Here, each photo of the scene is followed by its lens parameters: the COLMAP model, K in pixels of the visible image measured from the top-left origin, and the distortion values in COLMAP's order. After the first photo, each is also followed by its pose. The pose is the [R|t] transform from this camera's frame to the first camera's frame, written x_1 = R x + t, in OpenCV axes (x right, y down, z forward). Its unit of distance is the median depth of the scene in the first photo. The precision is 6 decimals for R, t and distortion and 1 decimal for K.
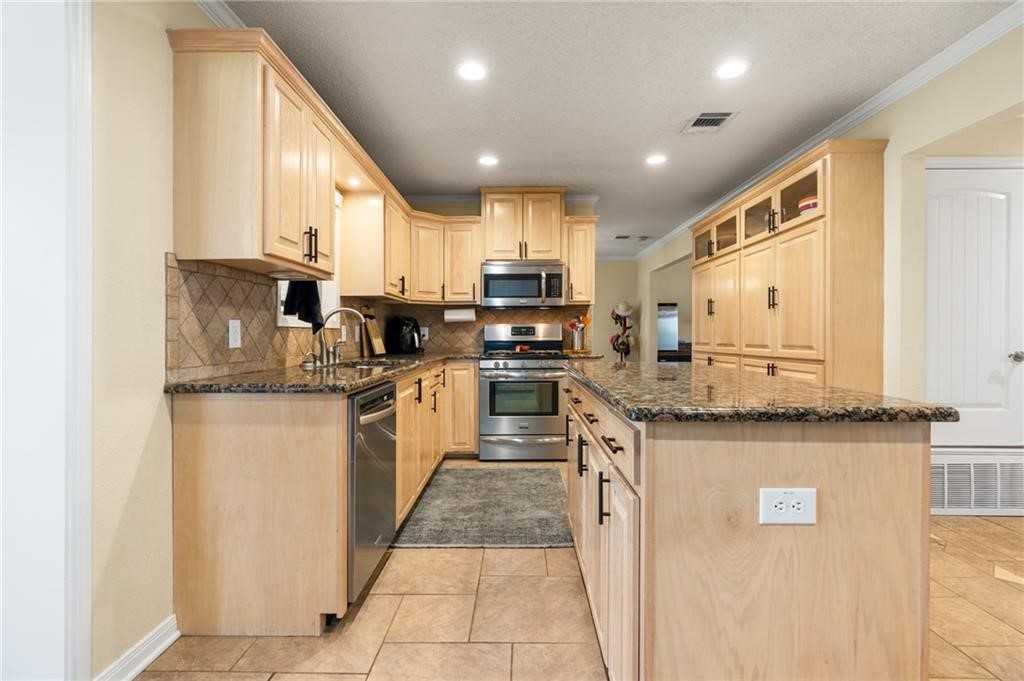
lens RADIAL K [[480.9, 0, 512.0], [0, 480.9, 340.5], [0, 0, 1]] dist [-0.000267, 0.000185]
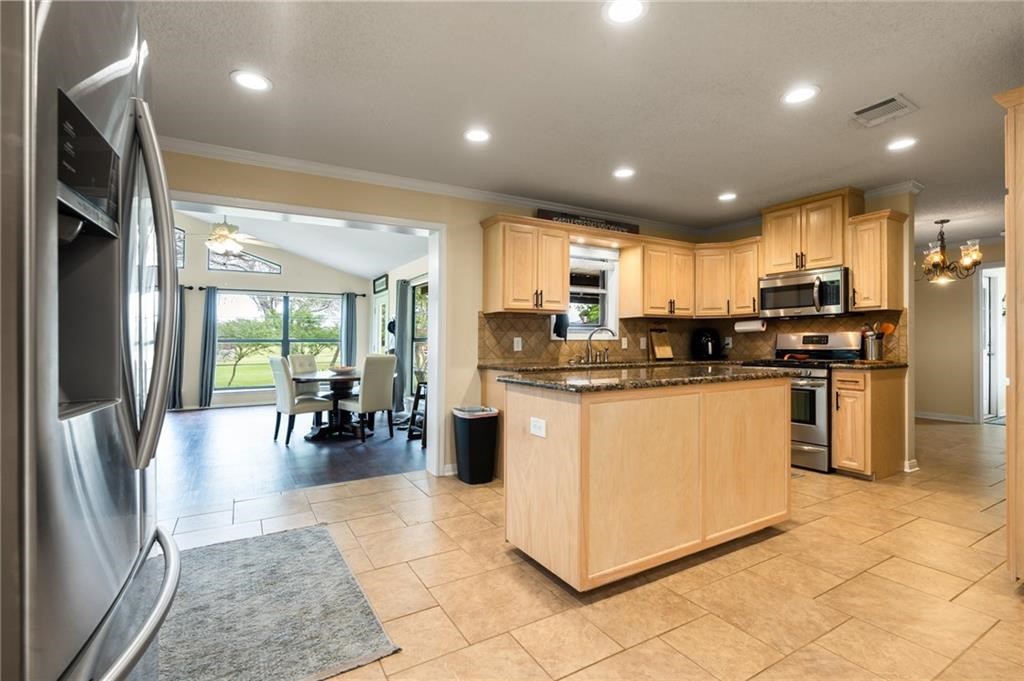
lens RADIAL K [[480.9, 0, 512.0], [0, 480.9, 340.5], [0, 0, 1]] dist [-0.000267, 0.000185]
pose [[0.510456, -0.005542, -0.859886, 0.607283], [-0.007052, 0.999919, -0.010631, -0.003777], [0.859875, 0.011490, 0.510375, -0.047518]]
